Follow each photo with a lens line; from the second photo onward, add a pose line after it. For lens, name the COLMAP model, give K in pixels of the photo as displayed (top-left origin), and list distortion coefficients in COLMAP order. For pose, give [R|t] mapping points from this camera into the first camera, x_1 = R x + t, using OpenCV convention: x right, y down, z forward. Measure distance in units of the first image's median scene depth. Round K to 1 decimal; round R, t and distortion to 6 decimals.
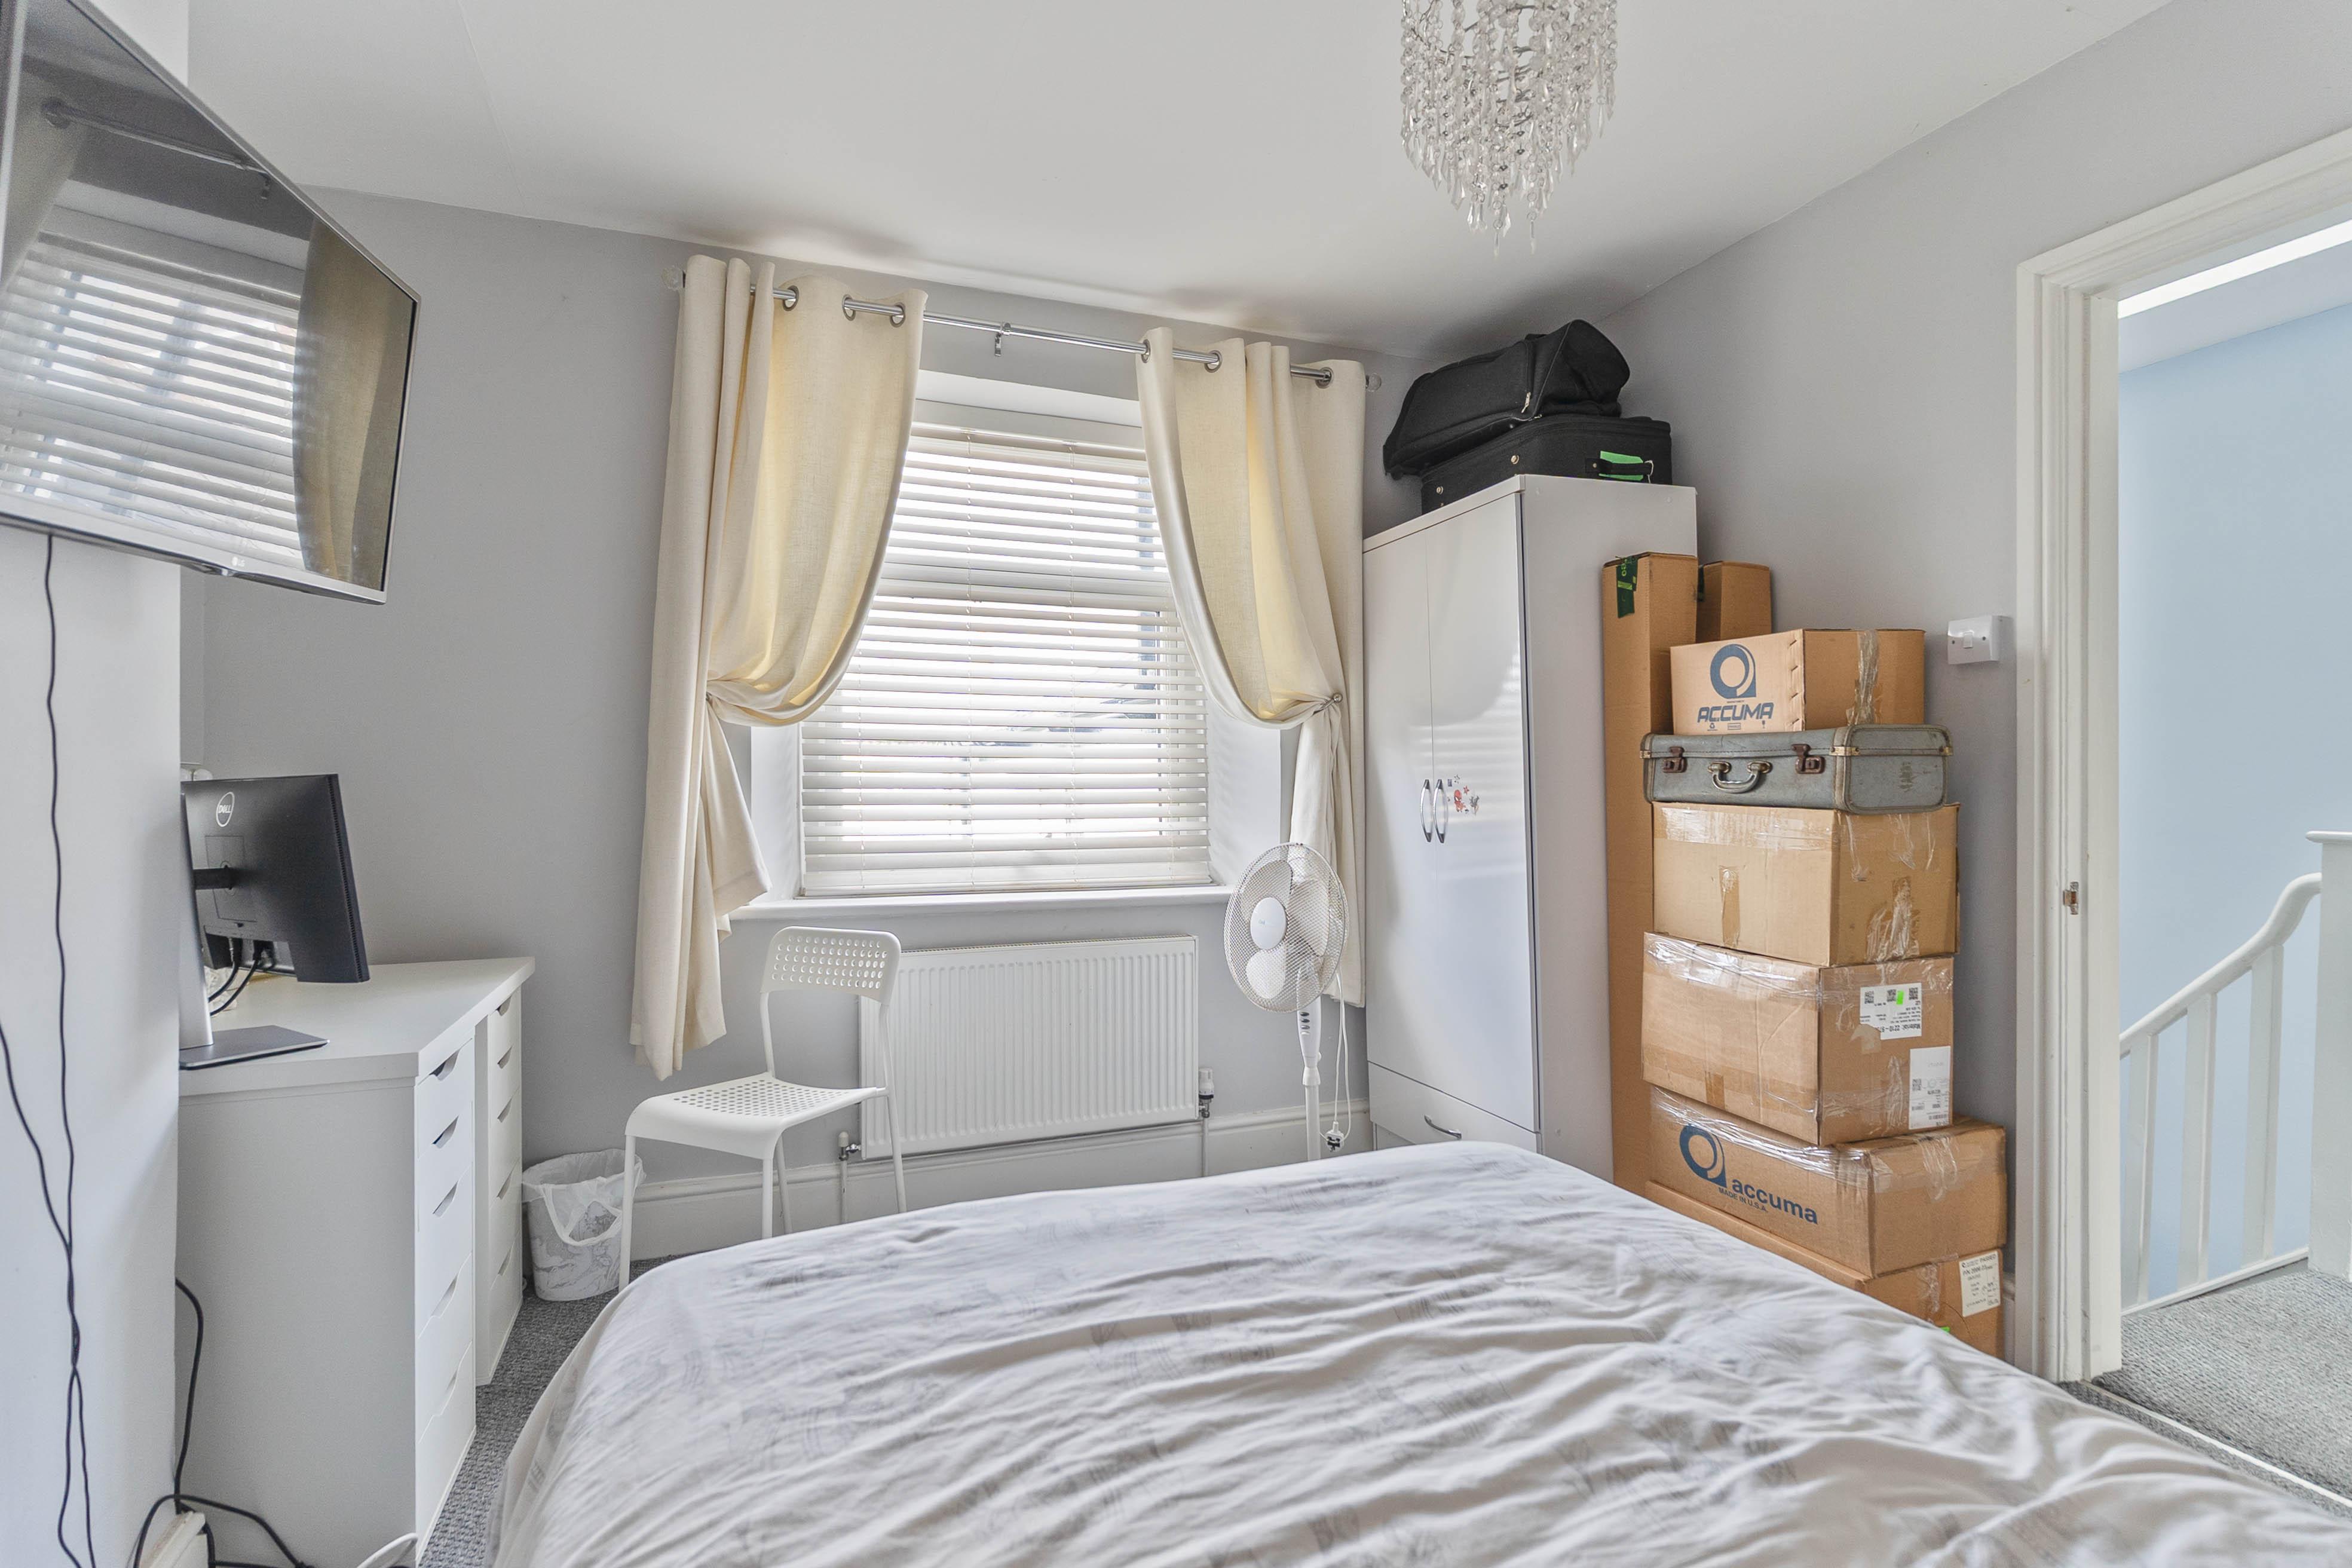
lens RADIAL K [[1096.3, 0, 1176.0], [0, 1096.3, 784.0], [0, 0, 1]] dist [0.000373, -0.000052]
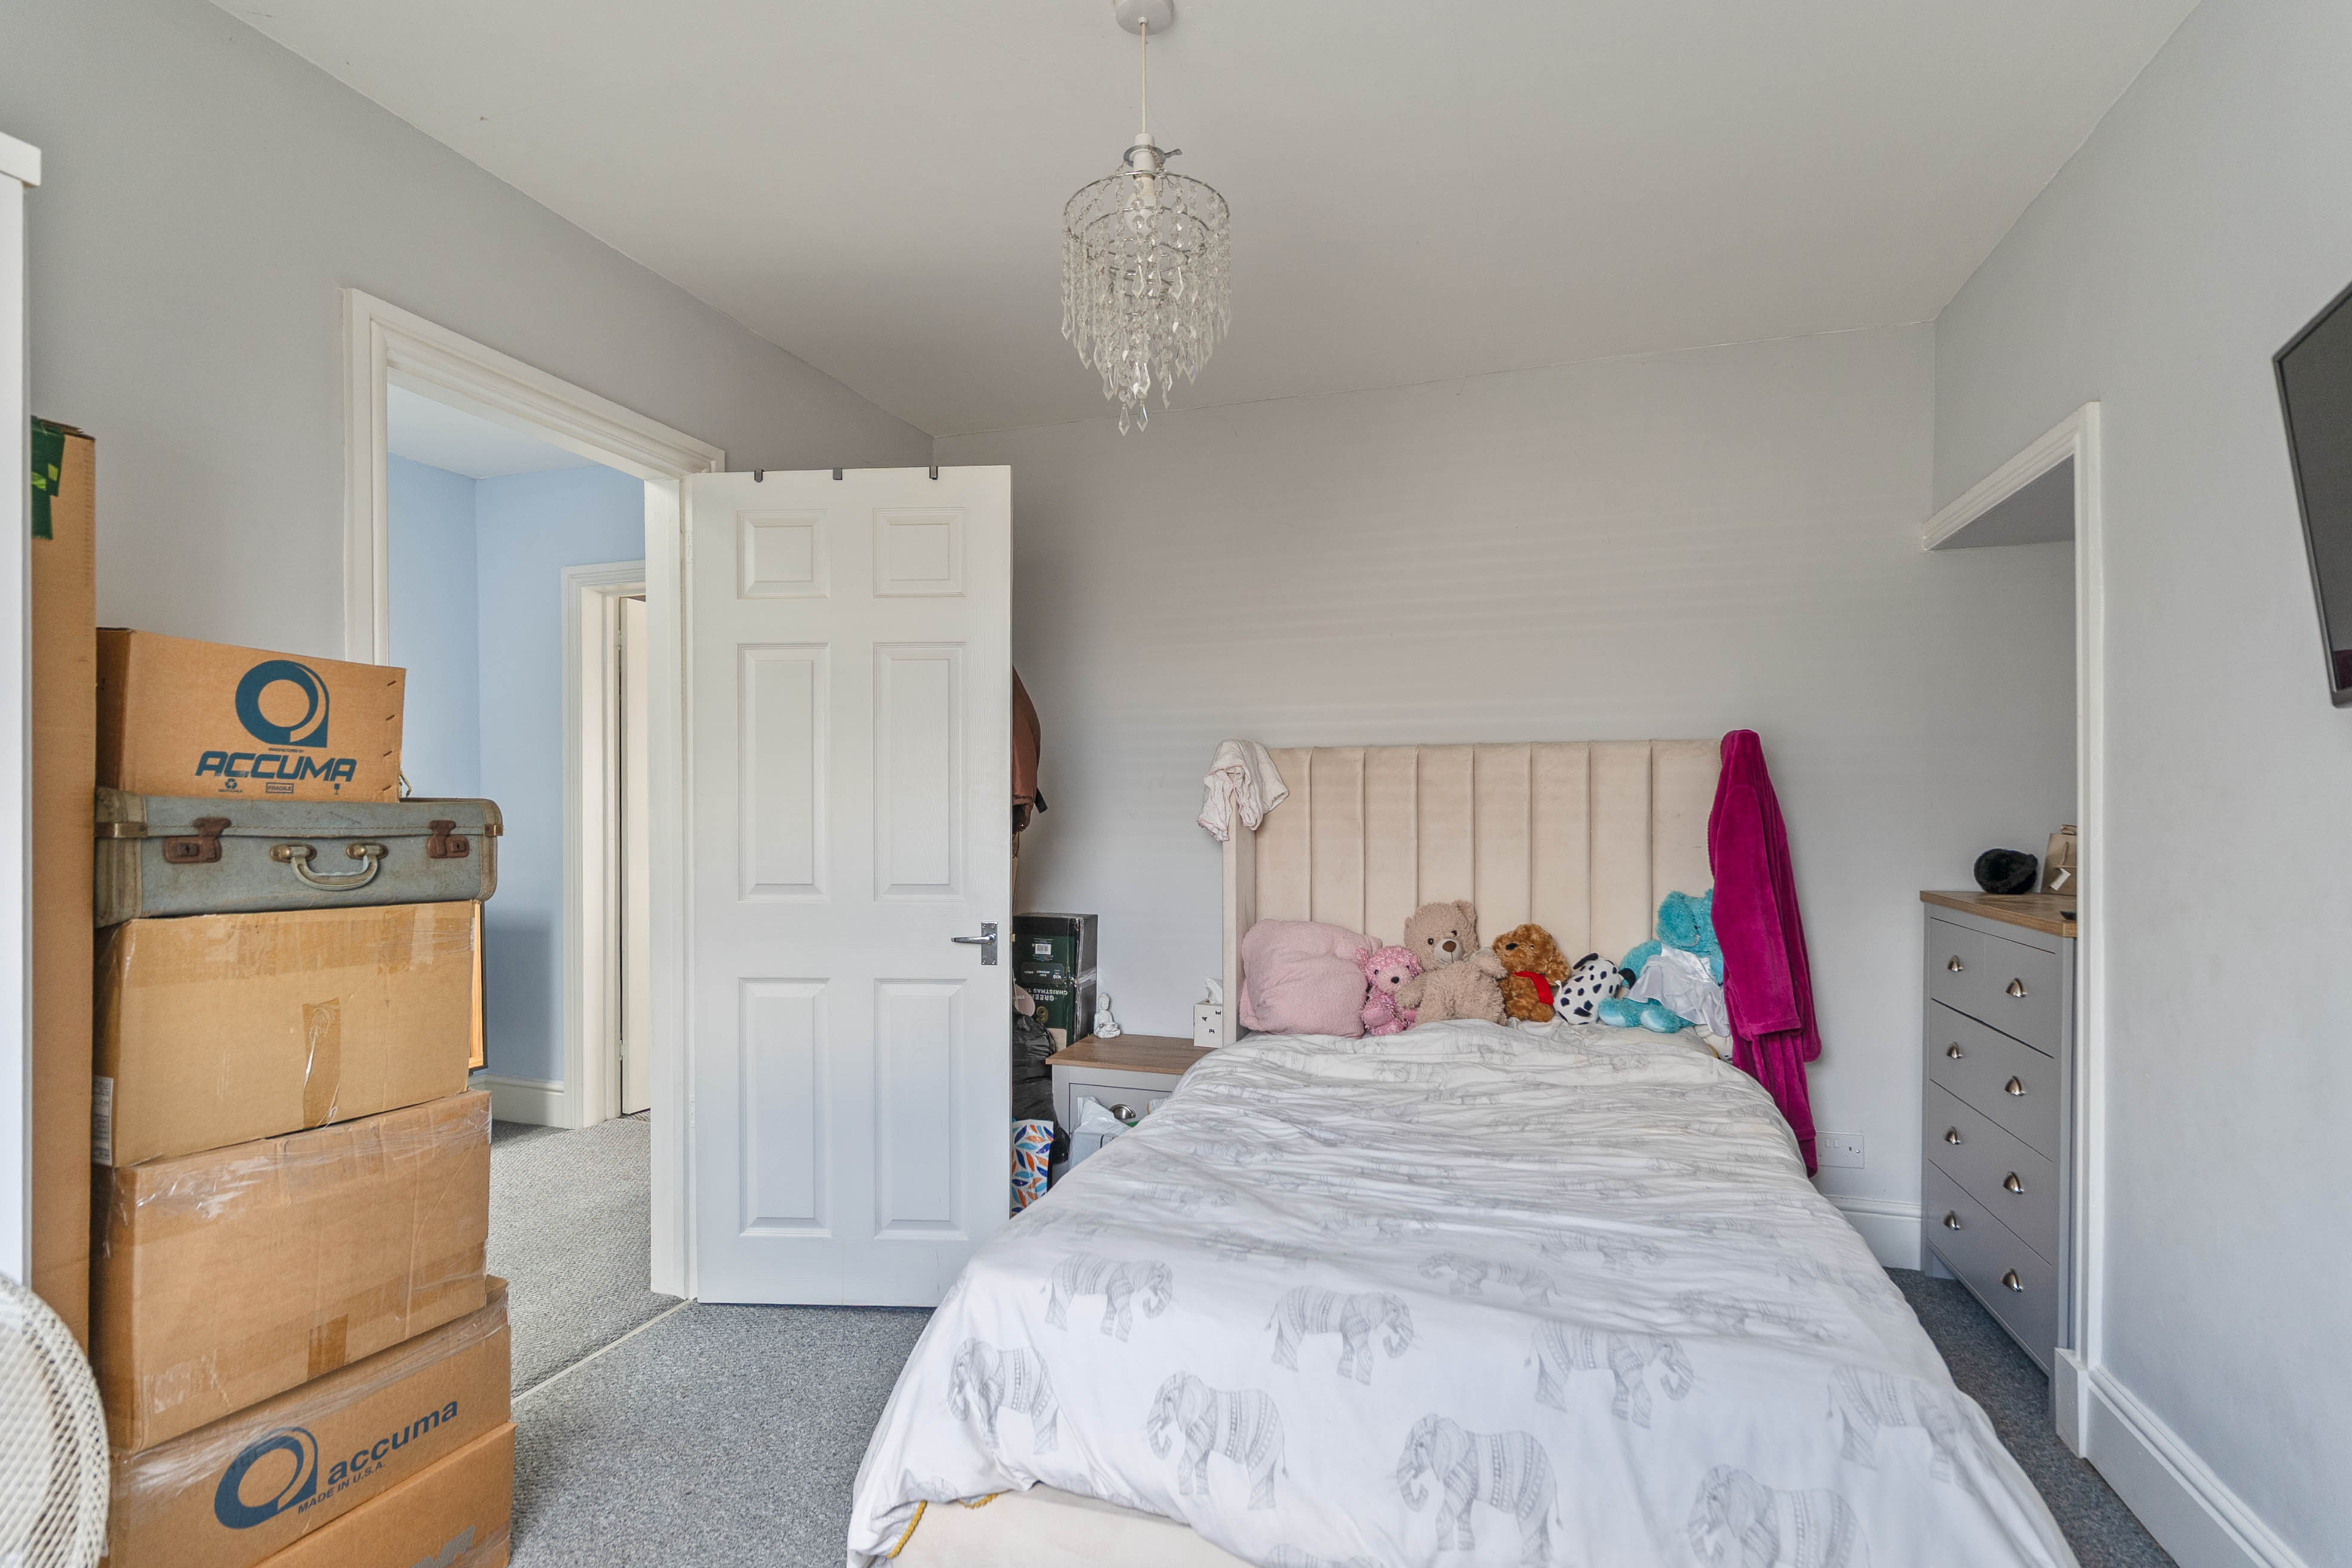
lens RADIAL K [[1132.7, 0, 1171.4], [0, 1132.7, 827.9], [0, 0, 1]] dist [0.001310, 0.000317]
pose [[-0.770002, -0.008261, 0.637988, -0.323936], [-0.002560, 0.999948, 0.009858, -0.037808], [-0.638036, 0.005958, -0.769983, 1.202515]]
